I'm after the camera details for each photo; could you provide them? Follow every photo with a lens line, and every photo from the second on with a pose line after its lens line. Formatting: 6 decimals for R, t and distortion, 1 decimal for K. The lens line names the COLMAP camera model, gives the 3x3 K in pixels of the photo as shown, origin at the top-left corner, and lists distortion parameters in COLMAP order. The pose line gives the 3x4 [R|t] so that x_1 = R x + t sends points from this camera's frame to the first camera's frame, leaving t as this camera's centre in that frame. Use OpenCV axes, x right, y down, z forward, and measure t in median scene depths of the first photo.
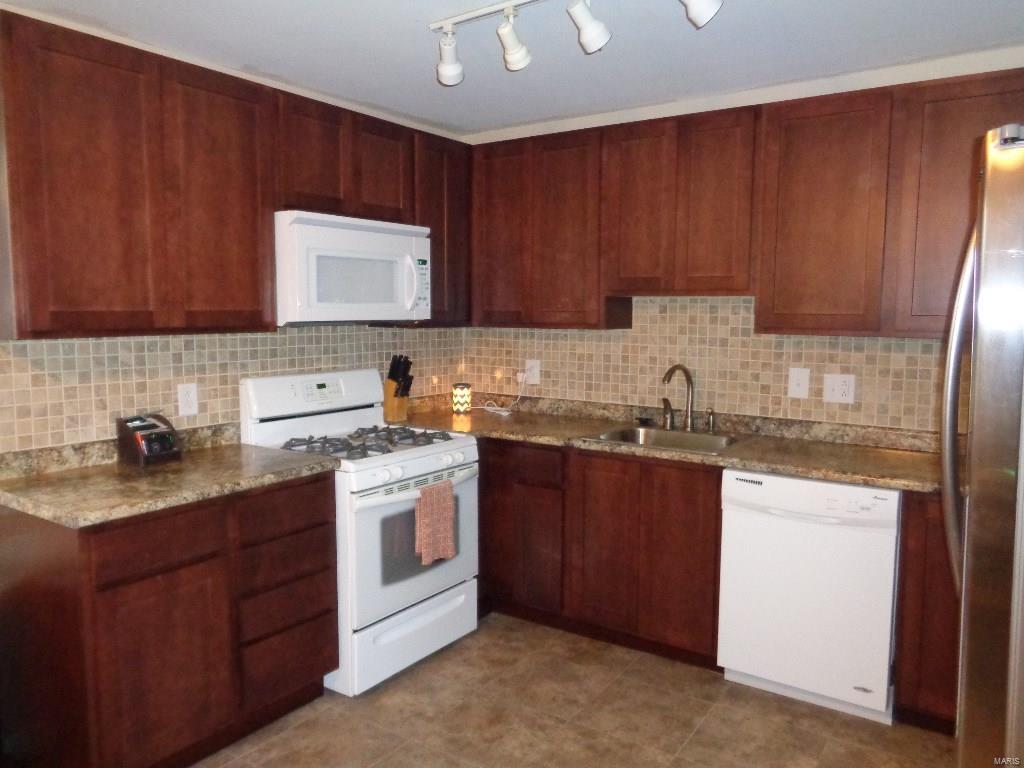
lens RADIAL K [[764.9, 0, 511.1], [0, 764.9, 380.5], [0, 0, 1]] dist [-0.005695, 0.005147]
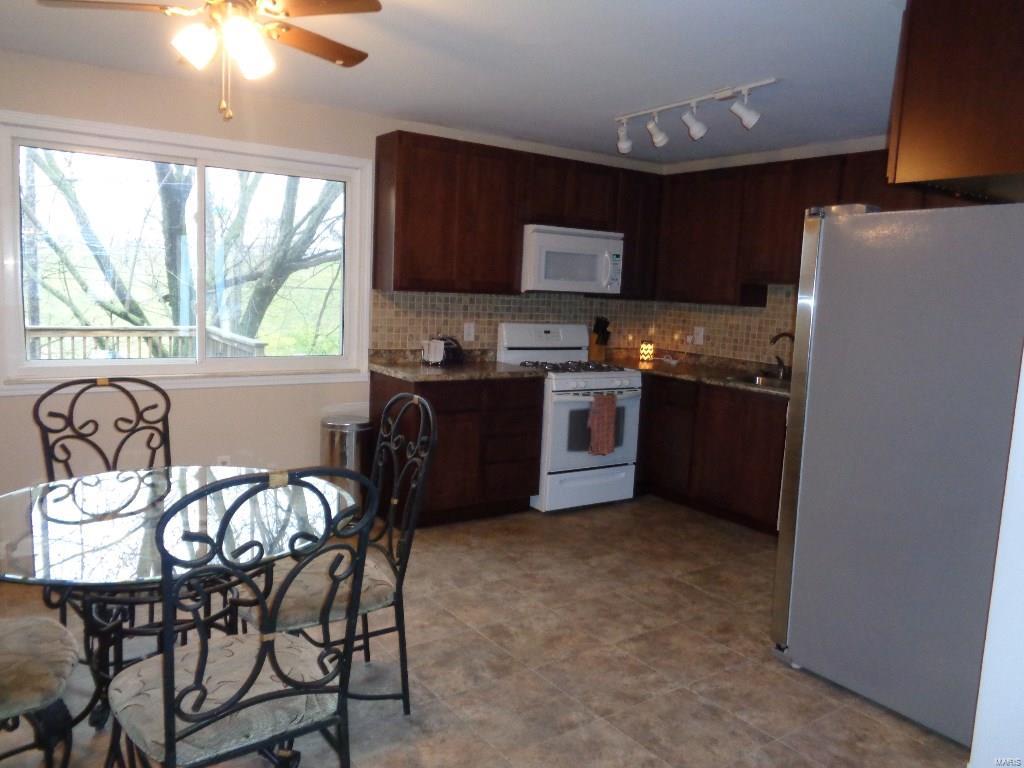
lens RADIAL K [[764.9, 0, 511.1], [0, 764.9, 380.5], [0, 0, 1]] dist [-0.005695, 0.005147]
pose [[0.933339, 0.084693, -0.348864, 0.257858], [-0.077332, 0.996391, 0.034999, 0.060748], [0.350569, -0.005688, 0.936520, -0.545033]]
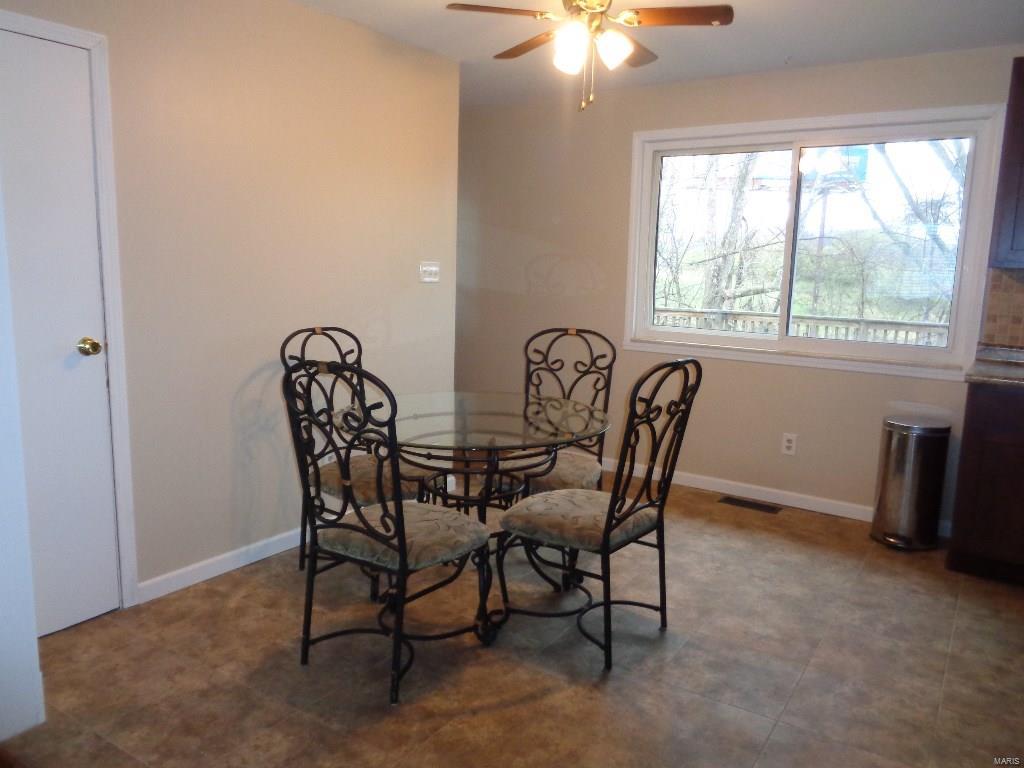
lens RADIAL K [[764.9, 0, 511.1], [0, 764.9, 380.5], [0, 0, 1]] dist [-0.005695, 0.005147]
pose [[0.006871, 0.158314, -0.987365, 0.649264], [-0.120577, 0.980315, 0.156345, 0.033331], [0.992680, 0.117979, 0.025825, -0.002814]]
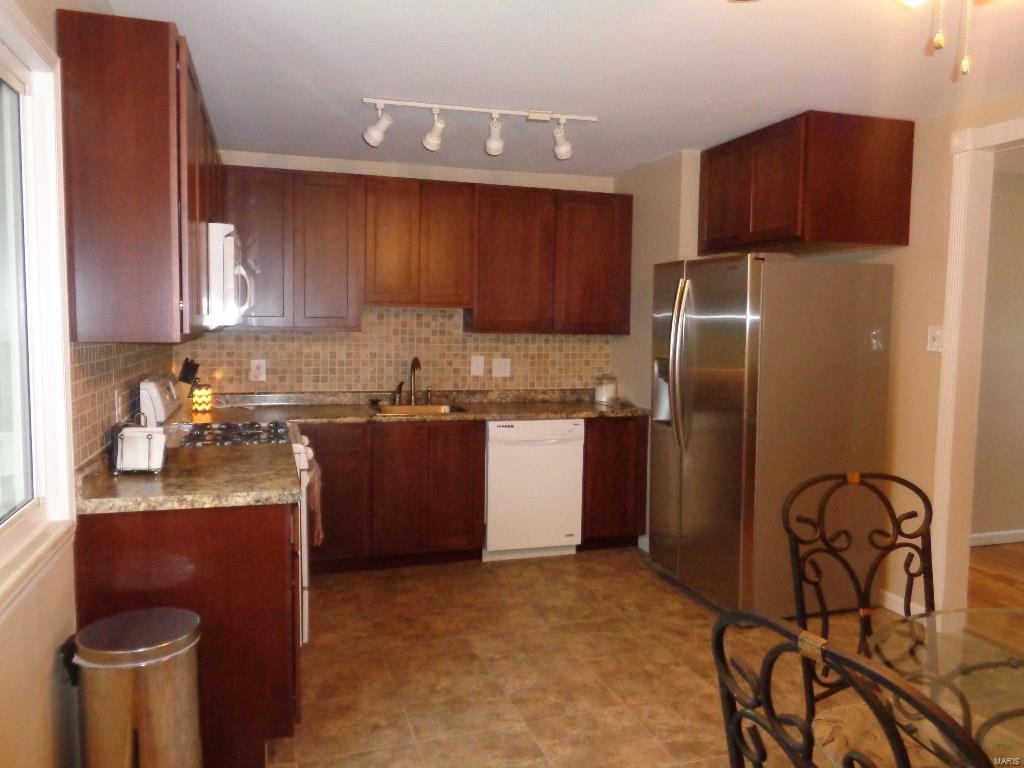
lens RADIAL K [[764.9, 0, 511.1], [0, 764.9, 380.5], [0, 0, 1]] dist [-0.005695, 0.005147]
pose [[0.613801, -0.056927, 0.787406, -0.805859], [0.062888, 0.997753, 0.023112, 0.001470], [-0.786952, 0.035332, 0.616001, 0.012048]]
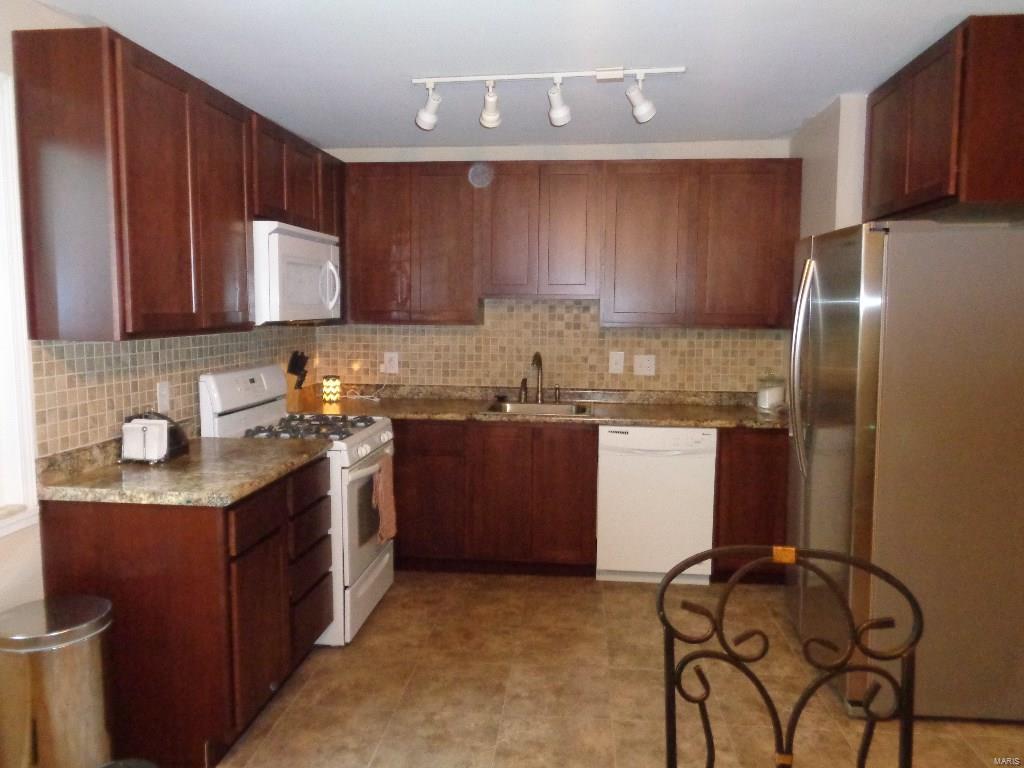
lens RADIAL K [[764.4, 0, 509.4], [0, 764.4, 380.5], [0, 0, 1]] dist [-0.004926, -0.002533]
pose [[0.879972, -0.045158, 0.472875, -0.458248], [0.042090, 0.998968, 0.017073, 0.004055], [-0.473157, 0.004880, 0.880964, -0.123172]]
